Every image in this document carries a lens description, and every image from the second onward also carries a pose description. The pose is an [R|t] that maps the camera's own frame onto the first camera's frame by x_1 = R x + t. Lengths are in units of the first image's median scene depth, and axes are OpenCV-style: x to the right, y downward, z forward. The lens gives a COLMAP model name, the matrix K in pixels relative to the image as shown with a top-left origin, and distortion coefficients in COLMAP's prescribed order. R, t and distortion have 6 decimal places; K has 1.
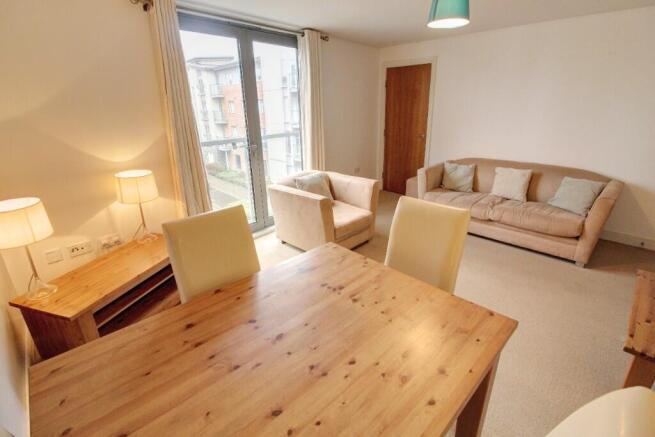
lens RADIAL K [[299.8, 0, 324.6], [0, 299.8, 207.8], [0, 0, 1]] dist [-0.003845, -0.011504]
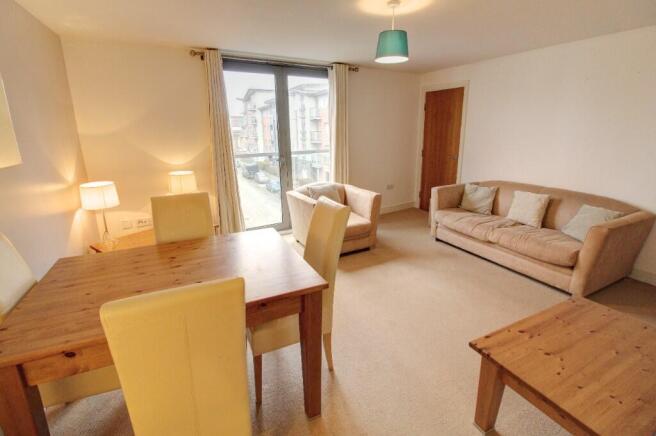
lens RADIAL K [[299.7, 0, 327.1], [0, 299.7, 206.5], [0, 0, 1]] dist [0.002408, -0.017834]
pose [[0.953101, 0.083802, -0.290820, 0.301866], [-0.104075, 0.993051, -0.054929, 0.034006], [0.284196, 0.082620, 0.955200, -0.095014]]
